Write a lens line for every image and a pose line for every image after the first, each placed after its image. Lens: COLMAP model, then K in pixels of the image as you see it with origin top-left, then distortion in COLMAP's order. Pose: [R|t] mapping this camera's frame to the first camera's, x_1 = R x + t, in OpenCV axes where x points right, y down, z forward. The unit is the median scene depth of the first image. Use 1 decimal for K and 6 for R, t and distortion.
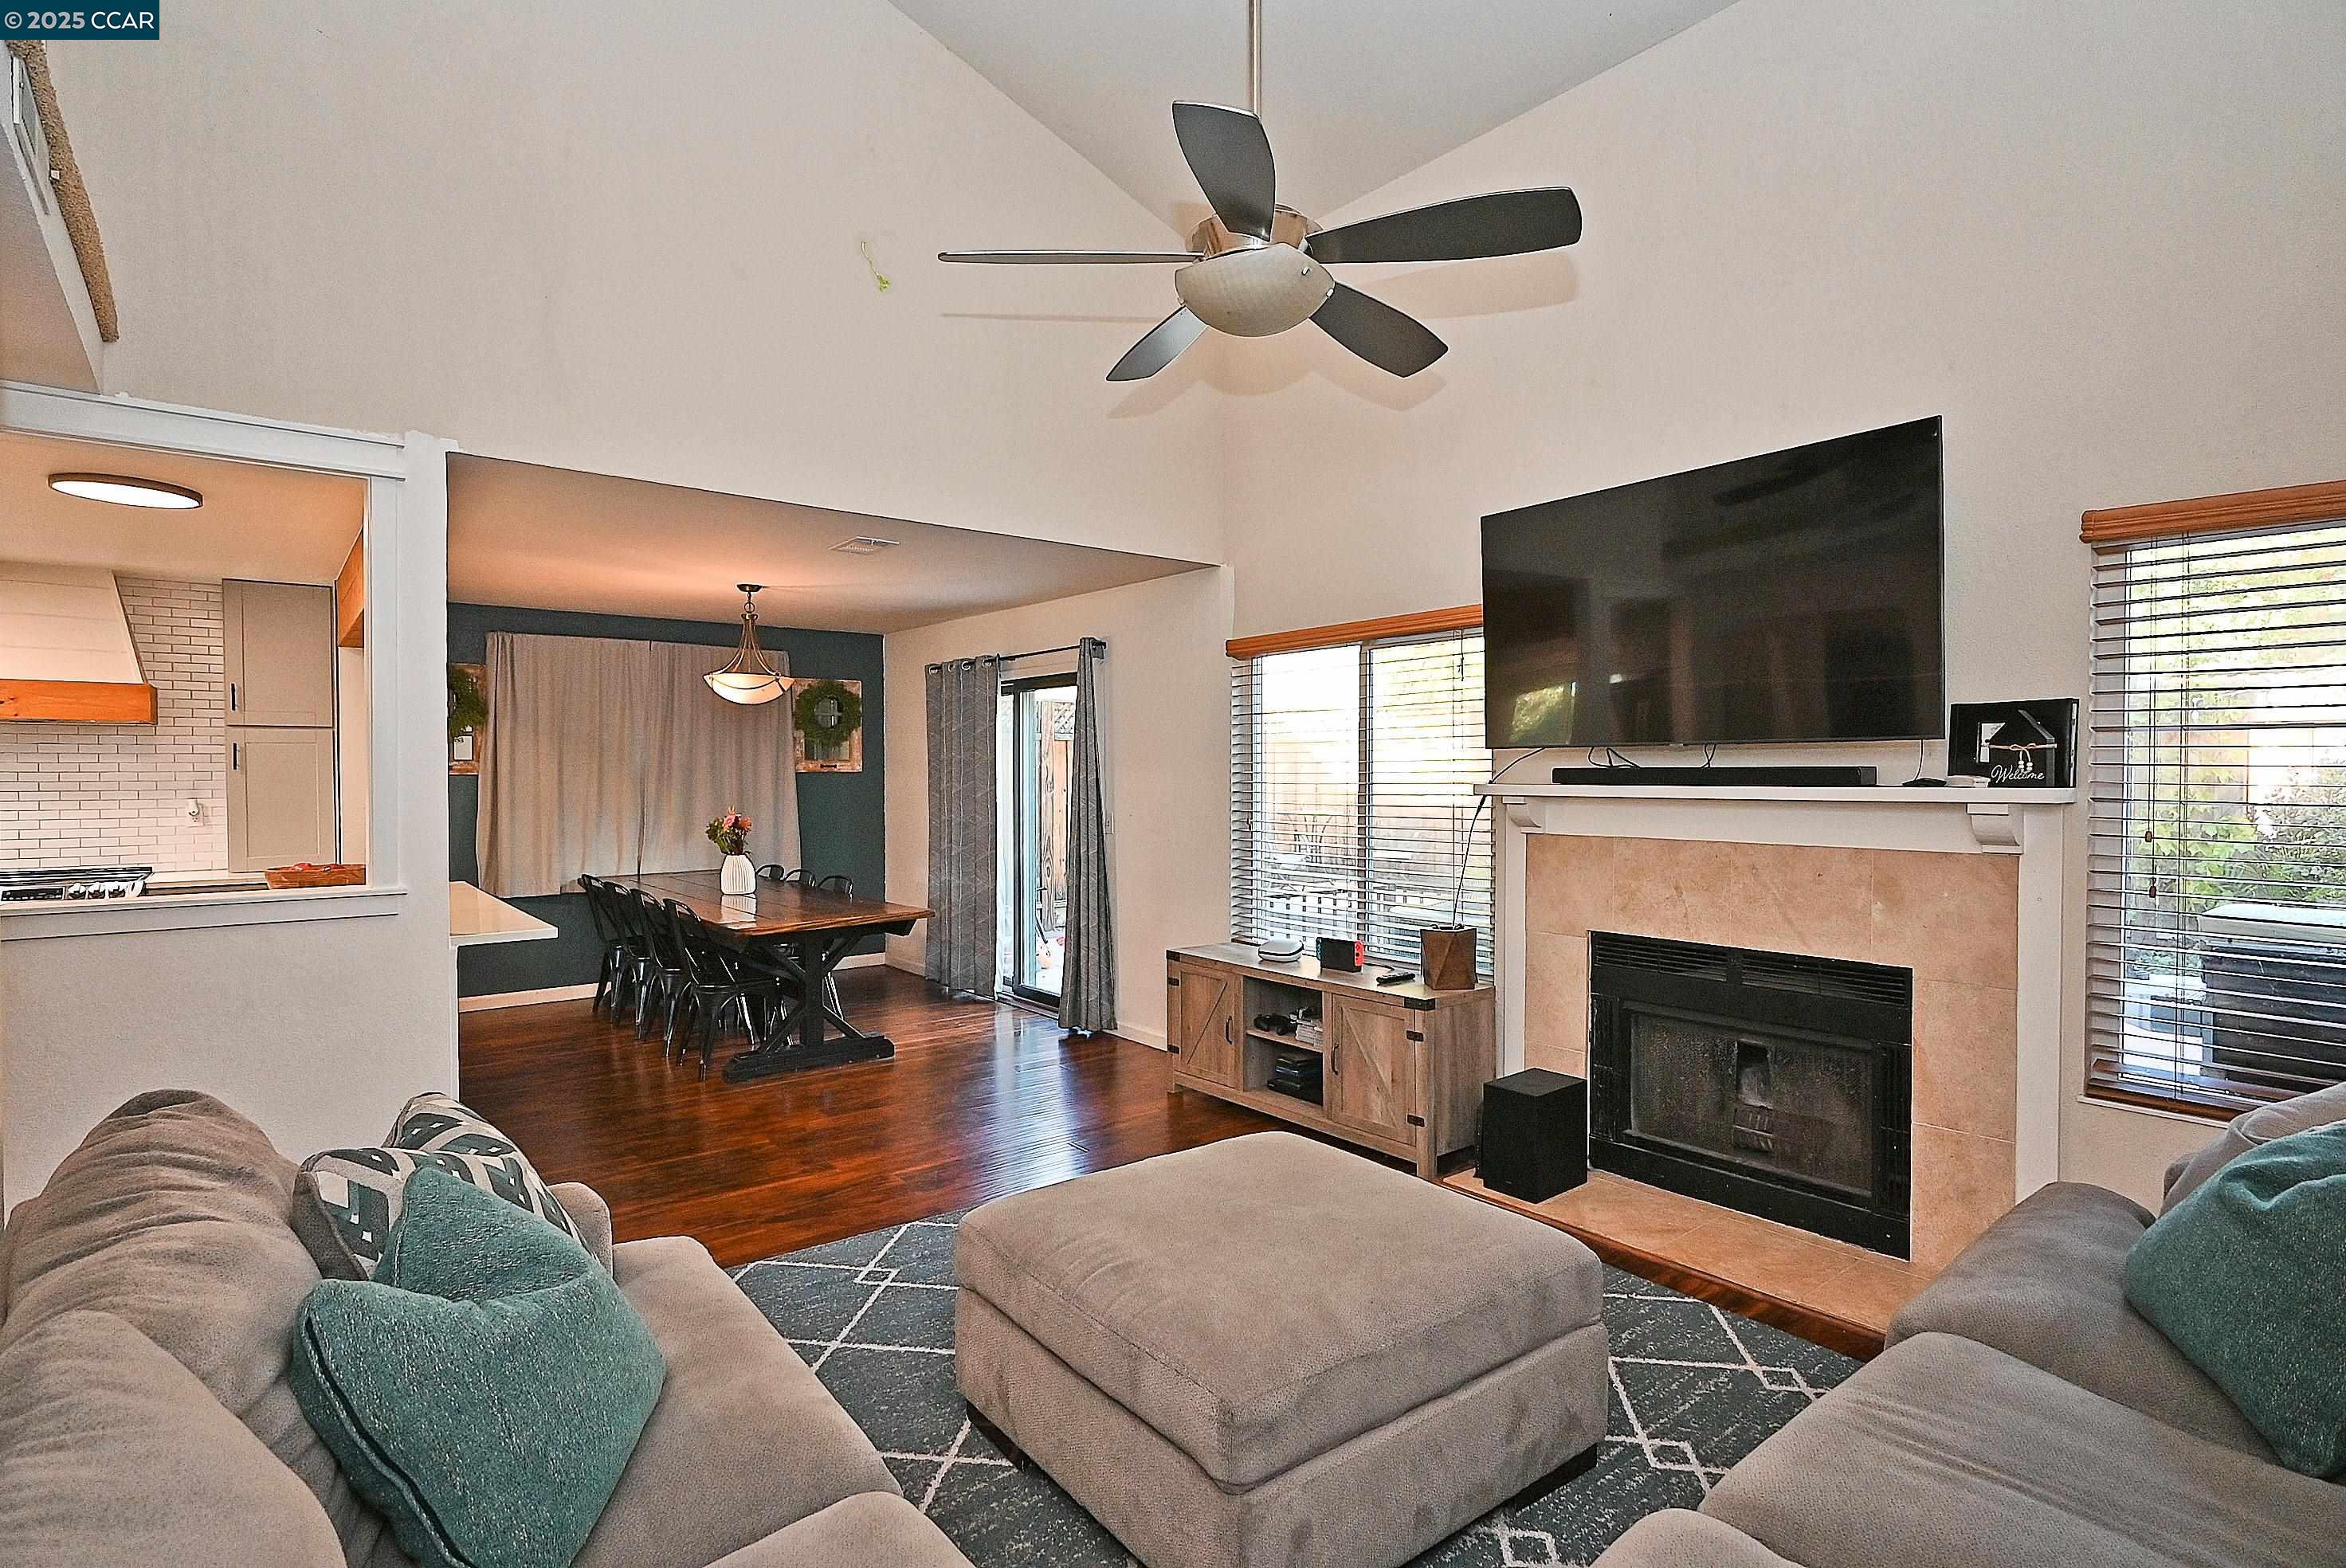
lens RADIAL K [[1162.9, 0, 1168.8], [0, 1162.9, 777.7], [0, 0, 1]] dist [-0.002358, 0.000564]
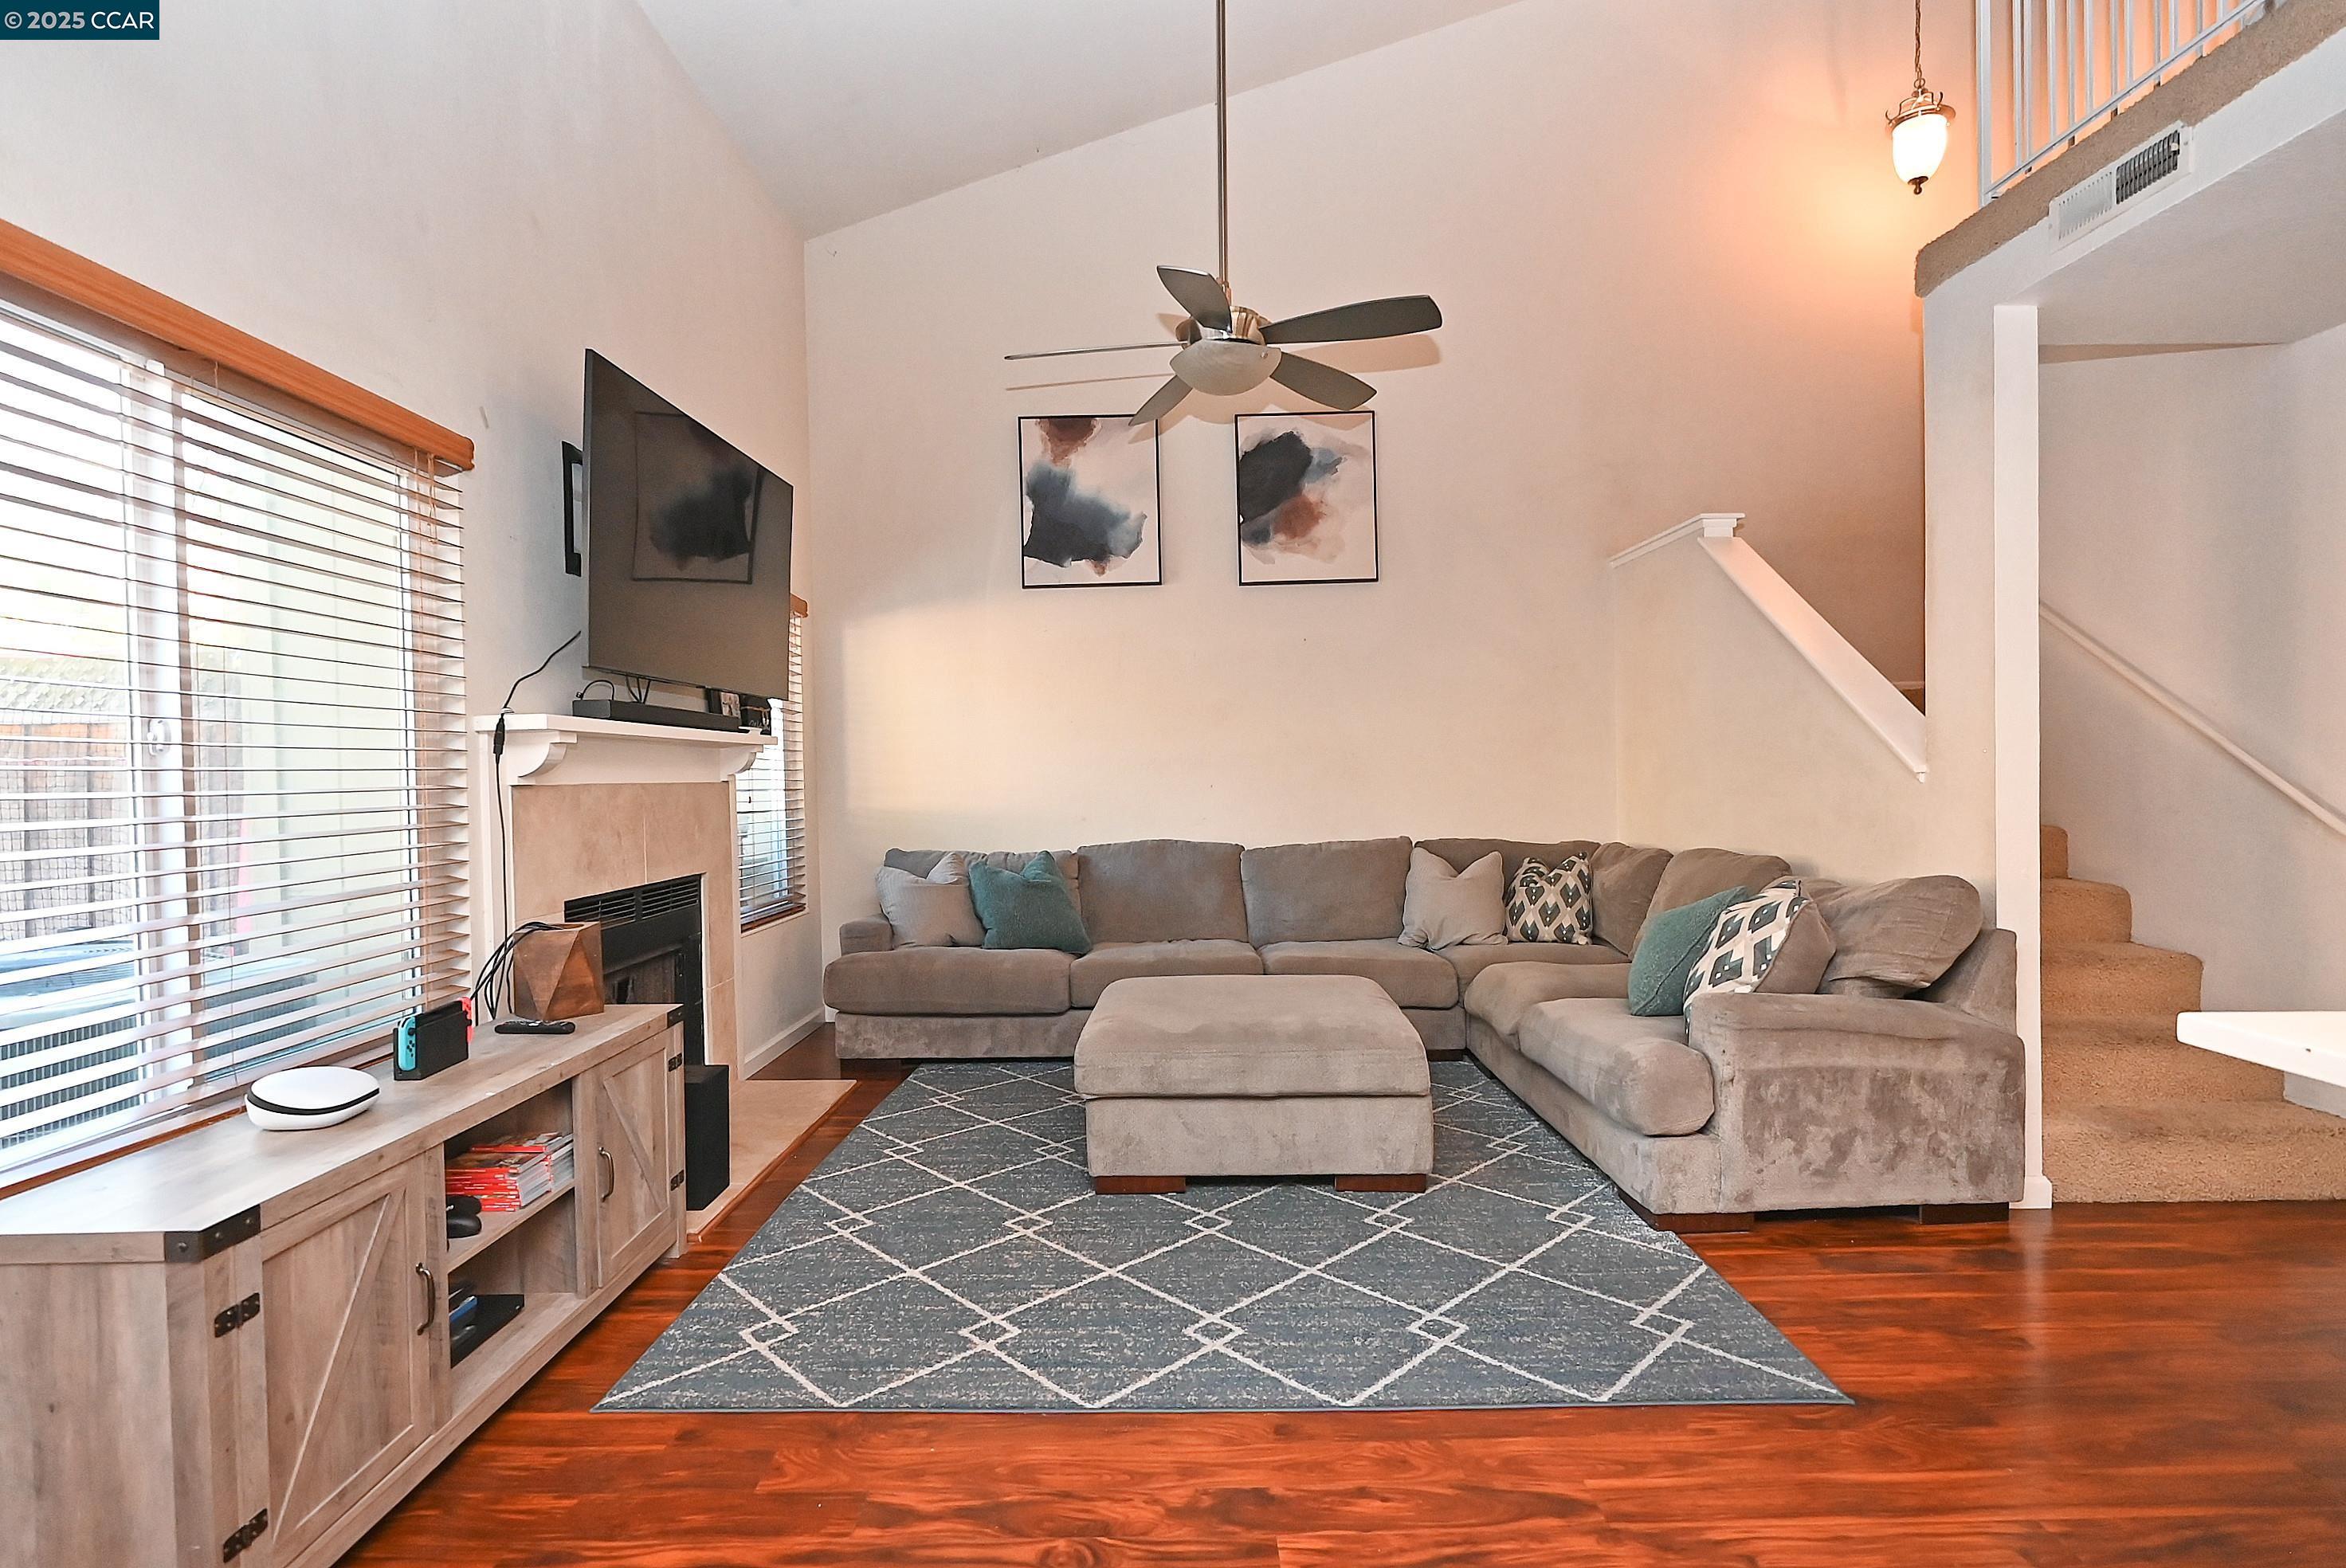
lens RADIAL K [[1162.4, 0, 1165.2], [0, 1162.4, 784.3], [0, 0, 1]] dist [-0.010399, 0.000283]
pose [[-0.780921, 0.003603, 0.624620, -0.345601], [0.015639, 0.999783, 0.013785, 0.034354], [-0.624434, 0.020533, -0.780807, 0.997900]]
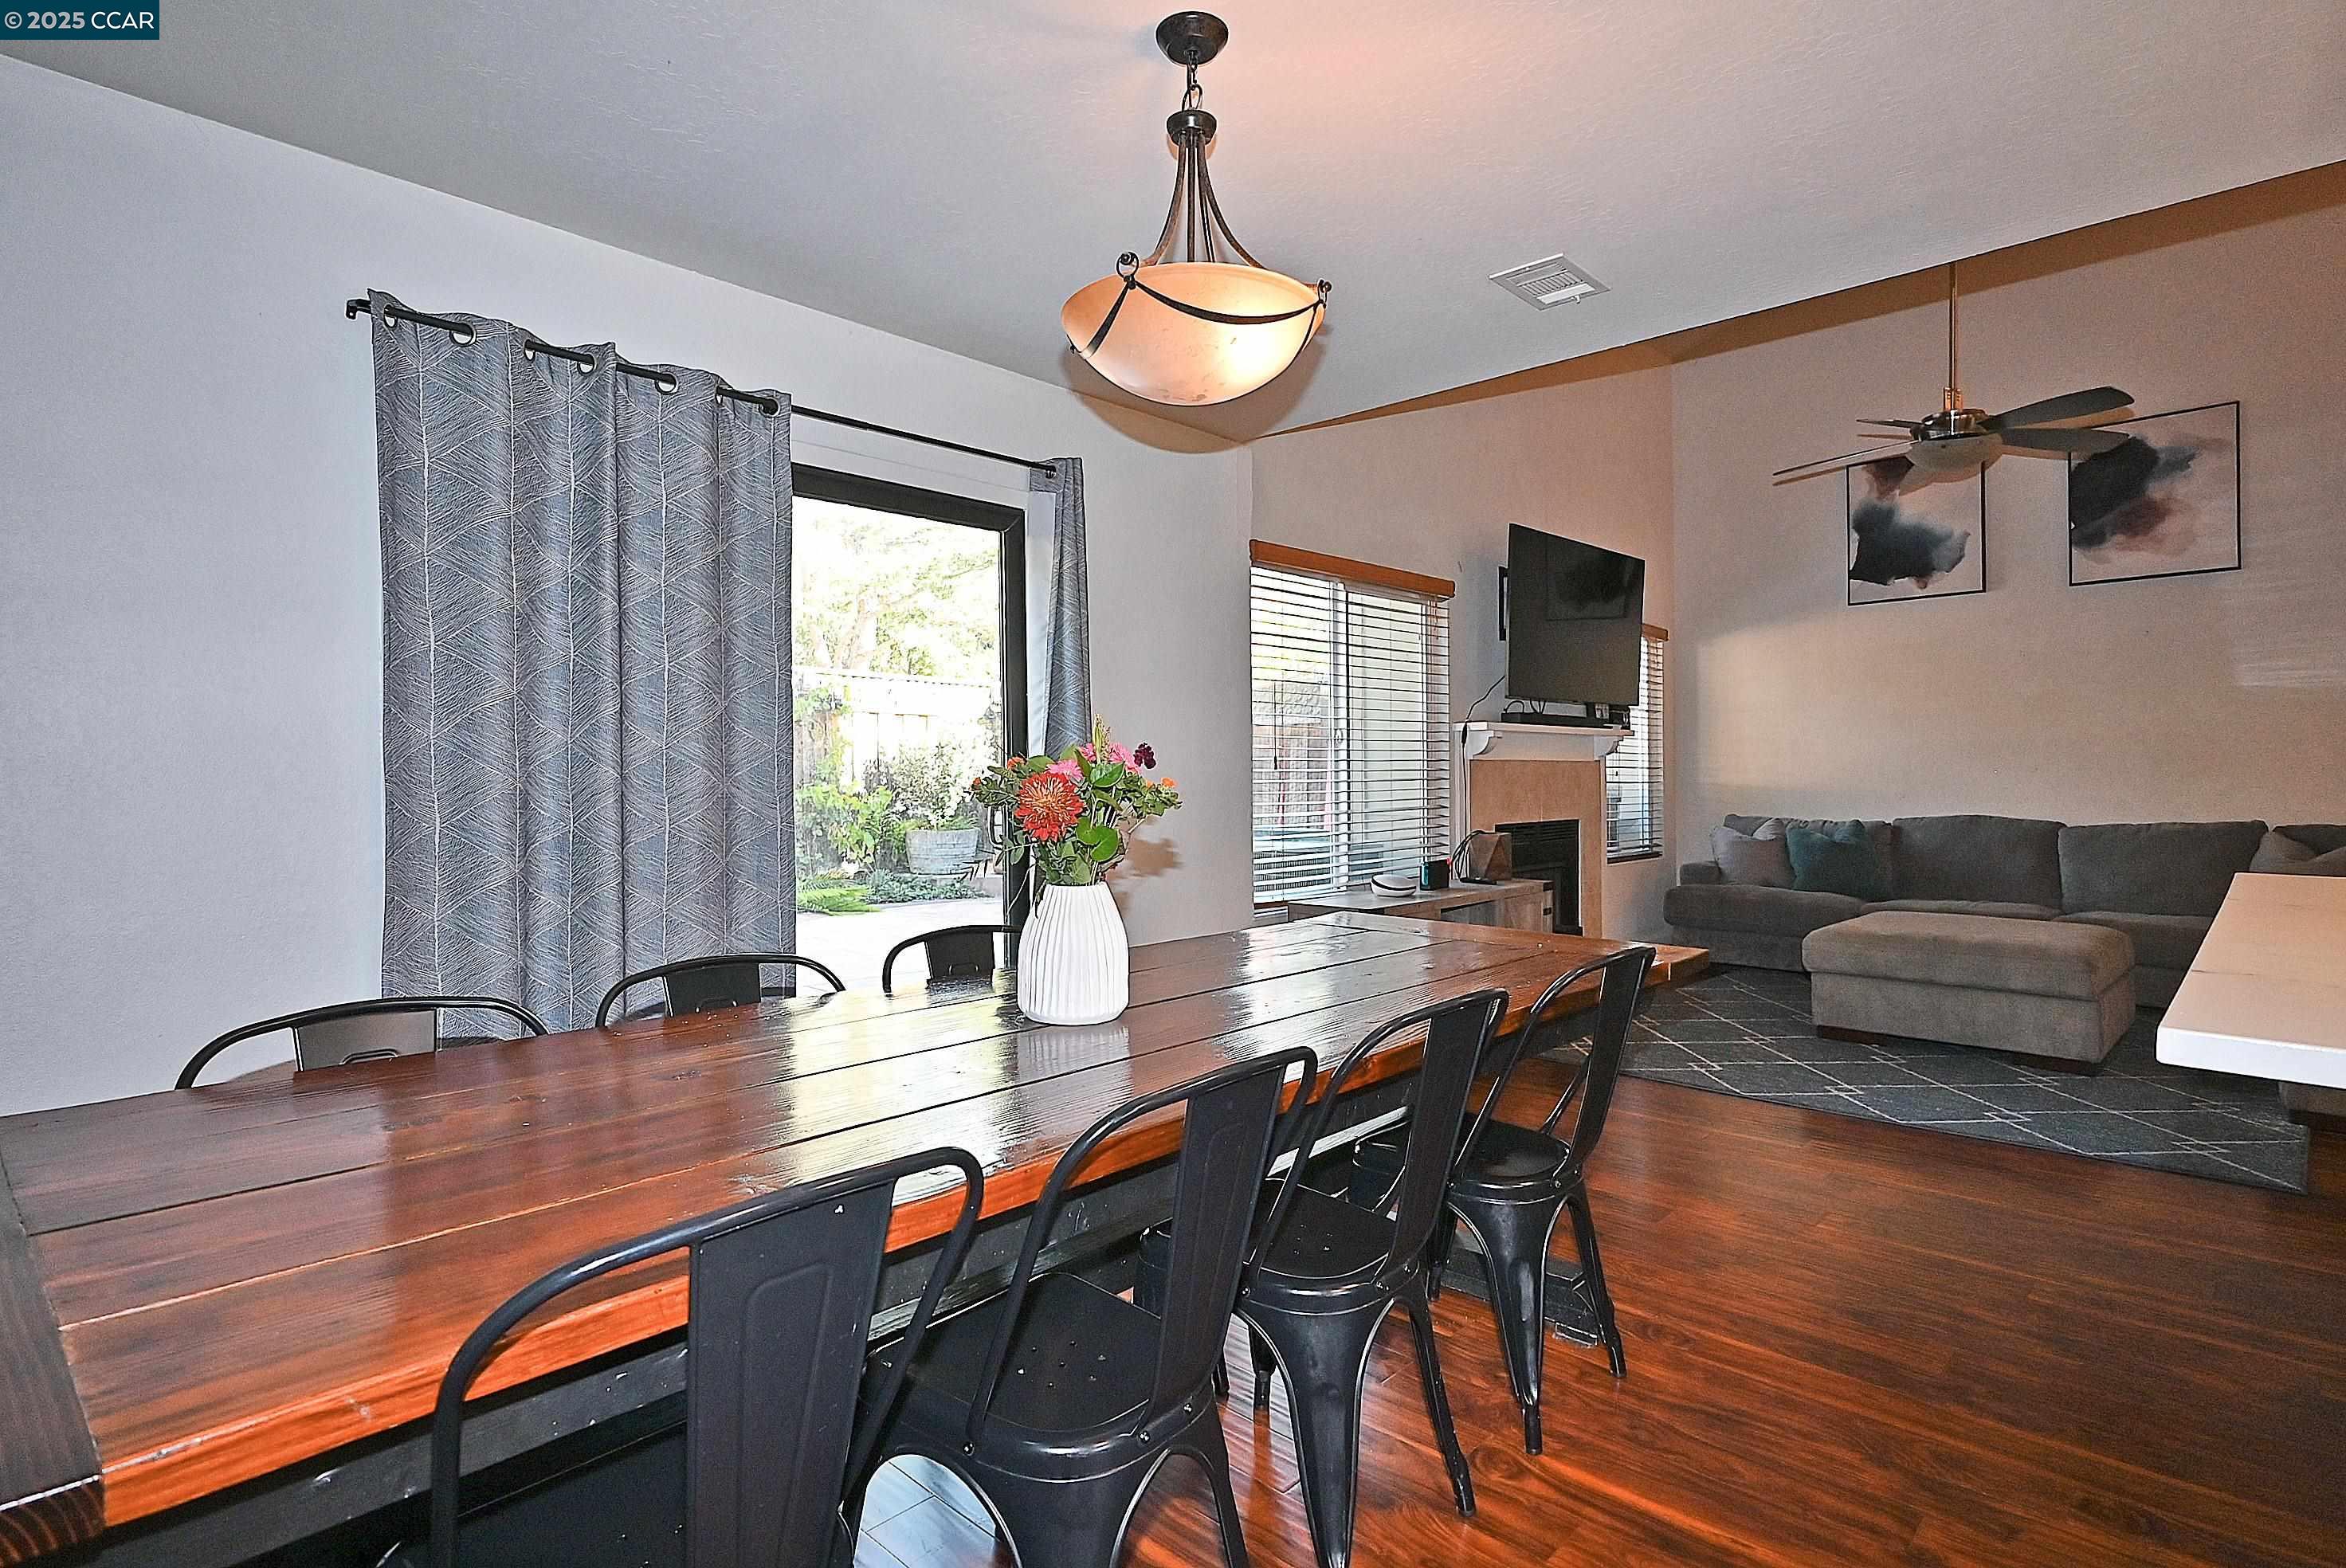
lens RADIAL K [[1183.8, 0, 1173.0], [0, 1183.8, 784.0], [0, 0, 1]] dist [-0.010411, -0.000038]
pose [[-0.135868, -0.012026, 0.990654, -0.766452], [0.007575, 0.999884, 0.013177, 0.043211], [-0.990698, 0.009294, -0.135761, 1.166357]]
